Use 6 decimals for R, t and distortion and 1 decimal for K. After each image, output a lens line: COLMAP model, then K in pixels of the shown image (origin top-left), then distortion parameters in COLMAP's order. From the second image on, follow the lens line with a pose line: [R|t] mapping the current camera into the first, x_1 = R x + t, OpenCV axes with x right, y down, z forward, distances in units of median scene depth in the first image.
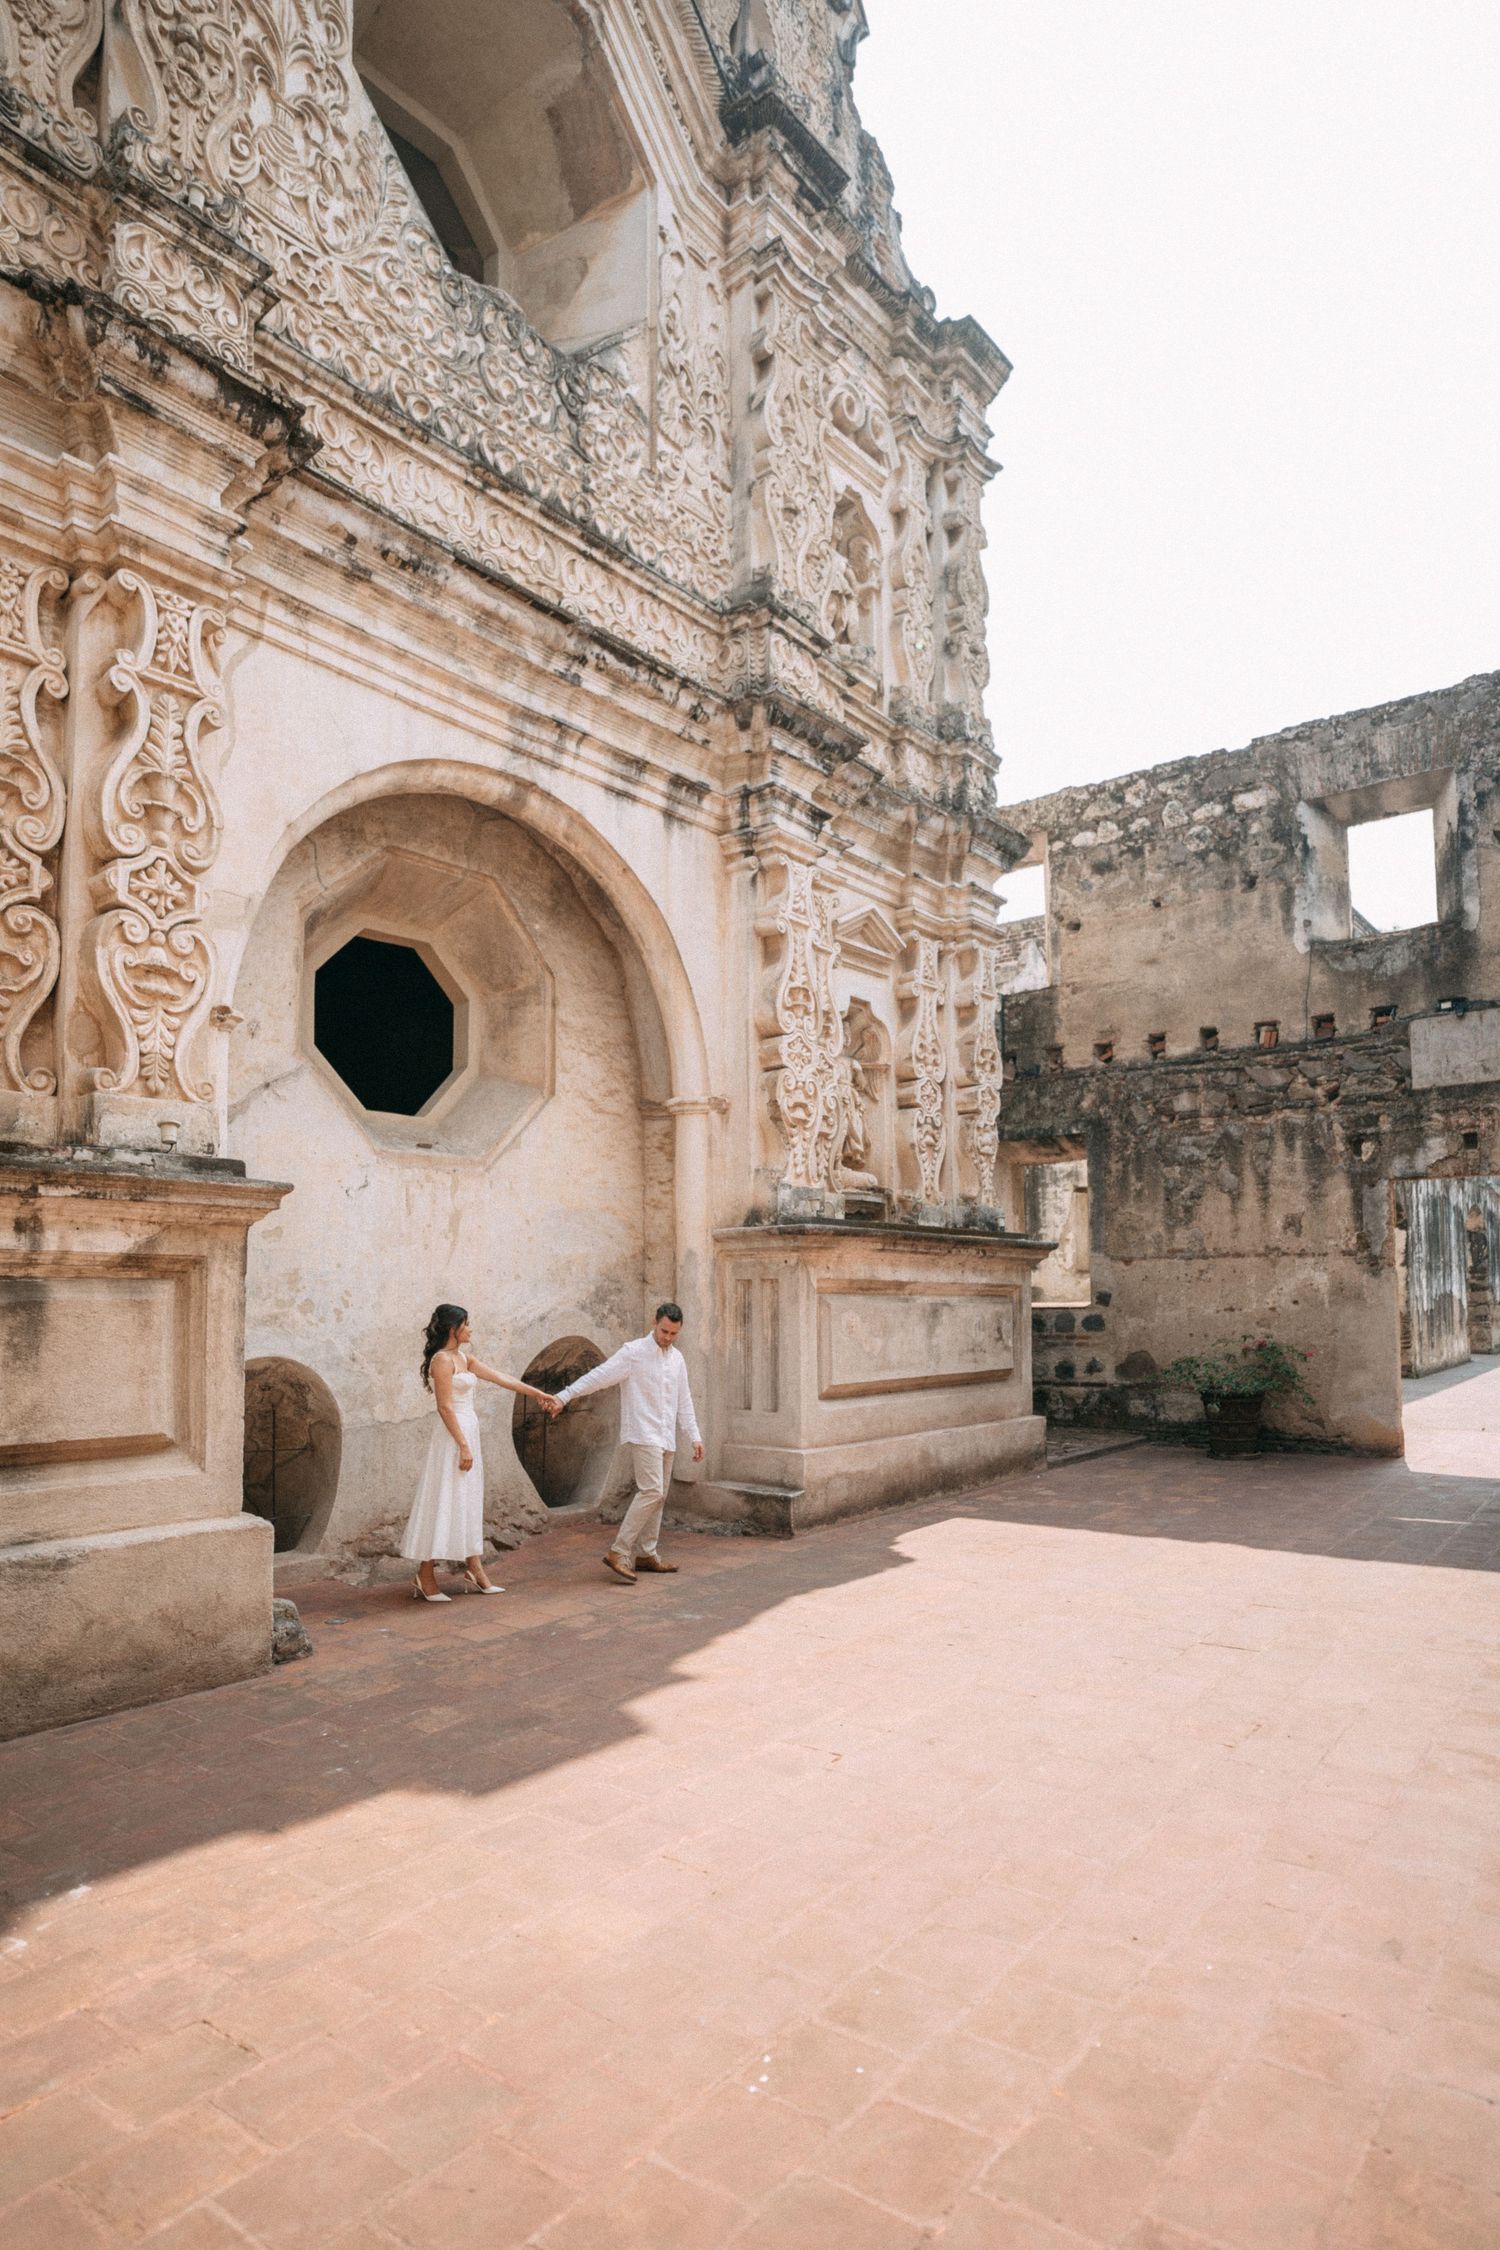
lens RADIAL K [[1255.7, 0, 764.0], [0, 1255.7, 1228.4], [0, 0, 1]] dist [-0.046176, 0.029521]
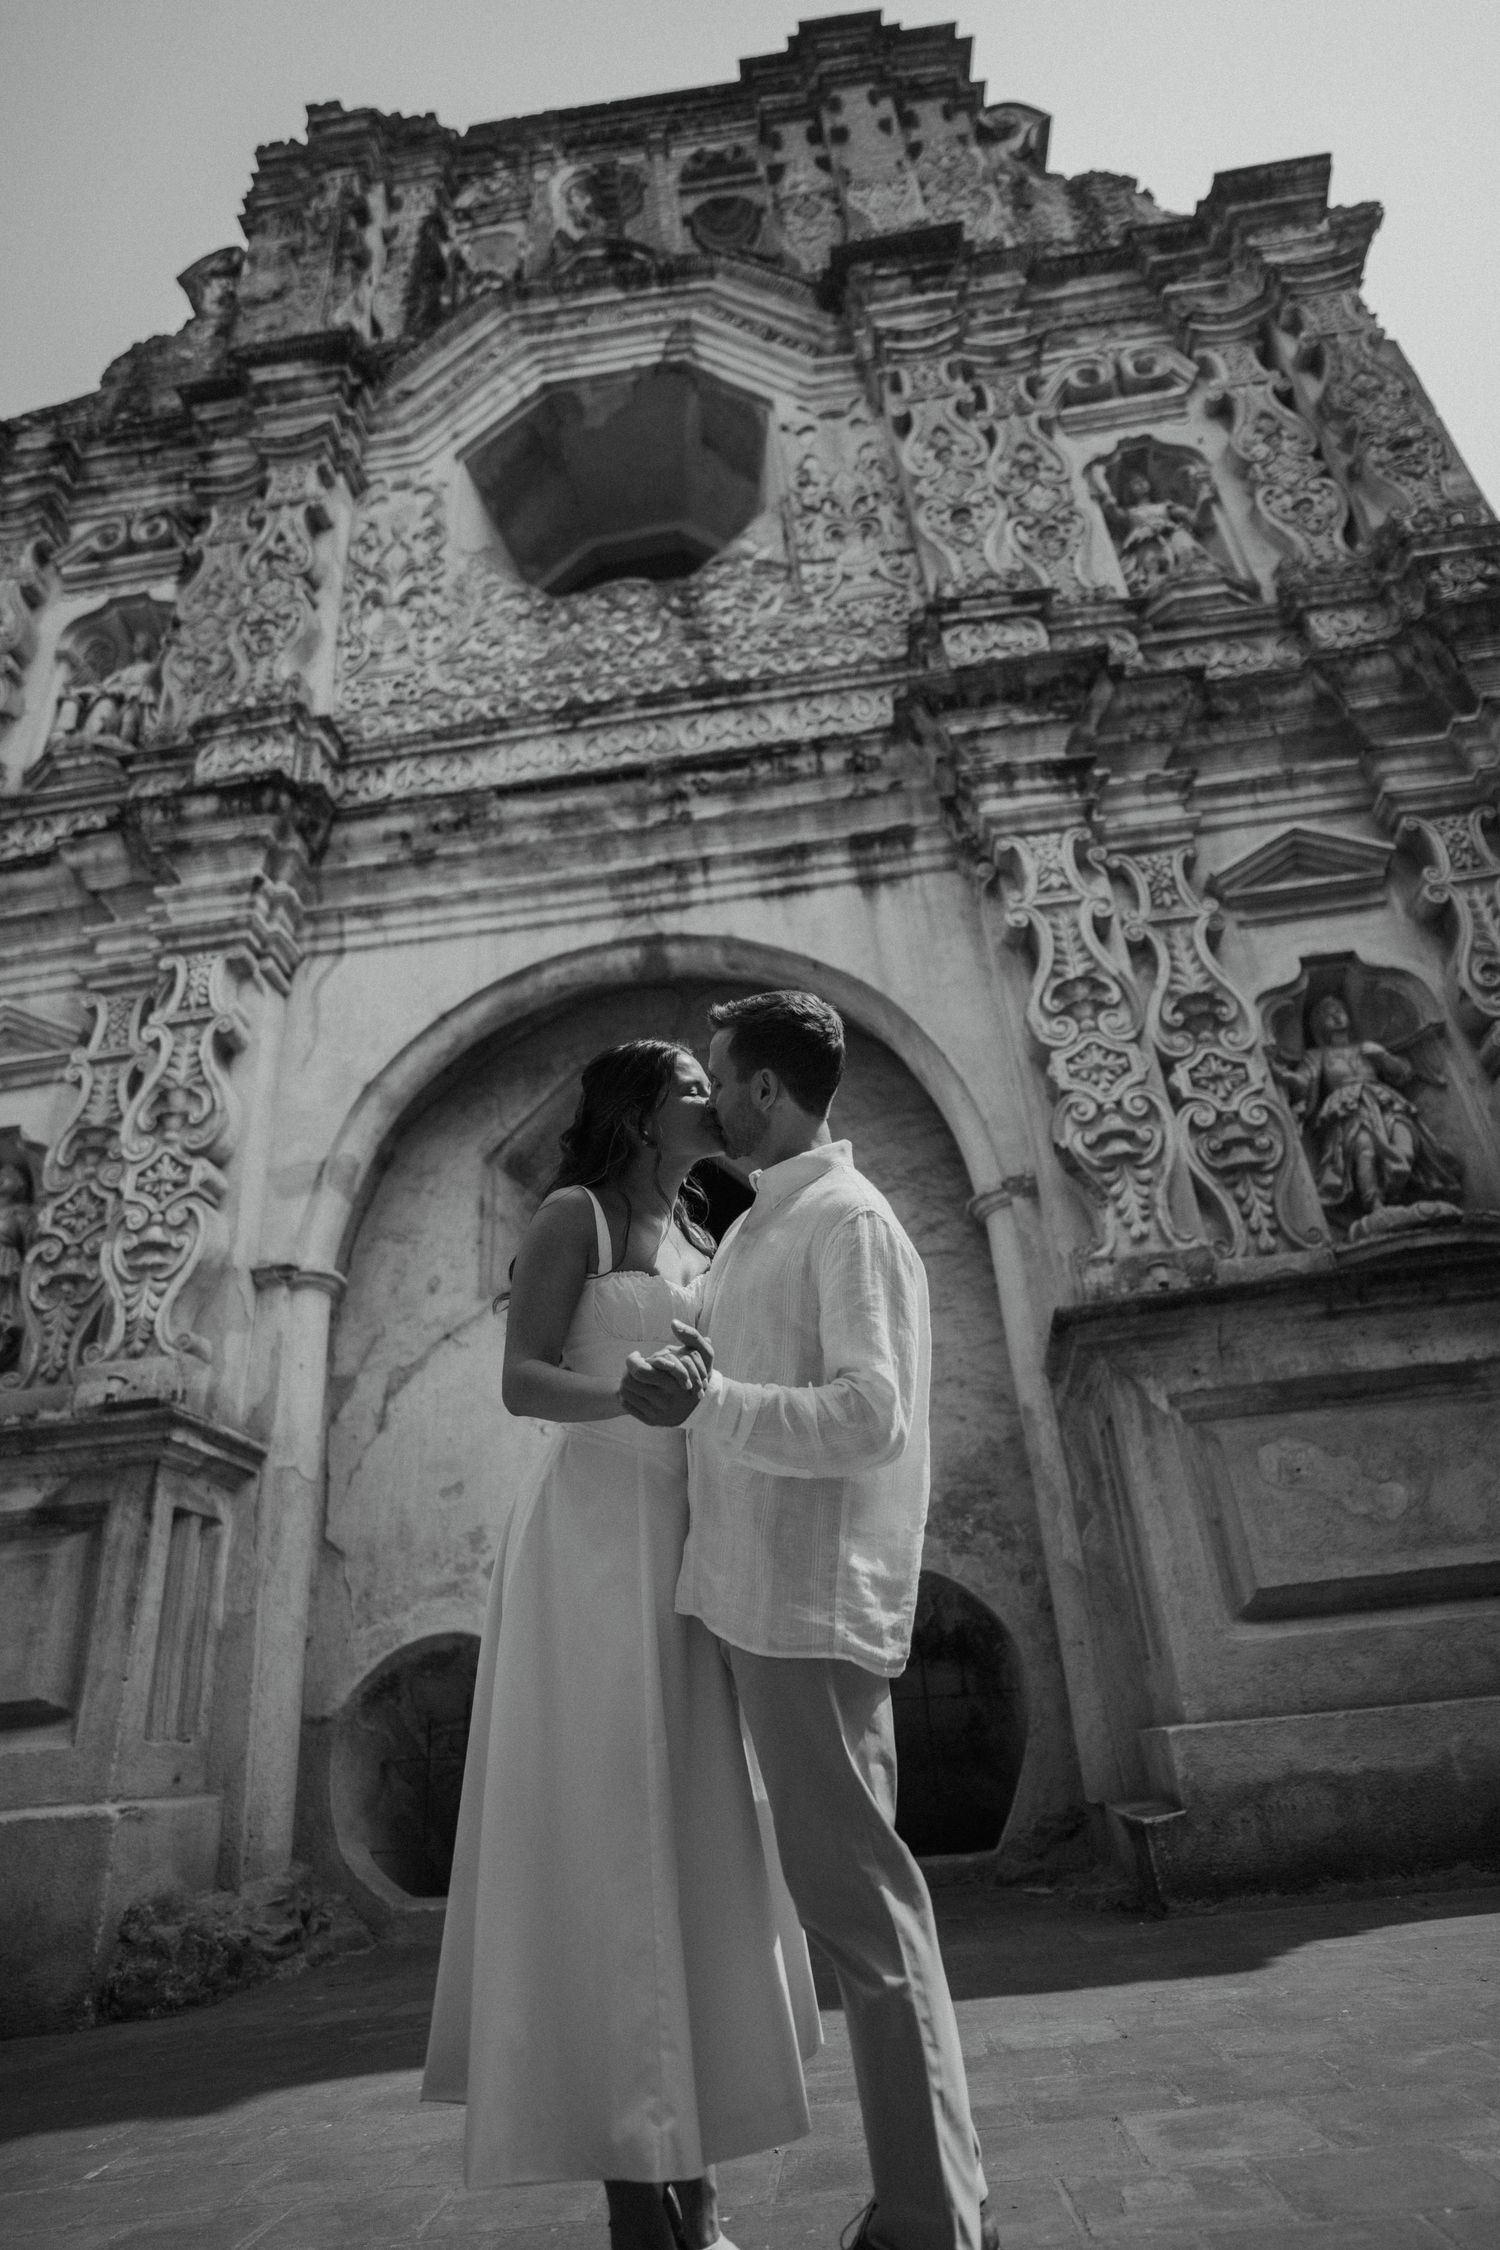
lens RADIAL K [[1217.9, 0, 750.0], [0, 1217.9, 1125.0], [0, 0, 1]] dist [-0.054012, 0.041409]
pose [[0.543159, -0.427850, -0.722442, 0.306740], [0.132088, 0.893257, -0.429703, 0.111785], [0.829175, 0.137970, 0.541694, 0.420560]]
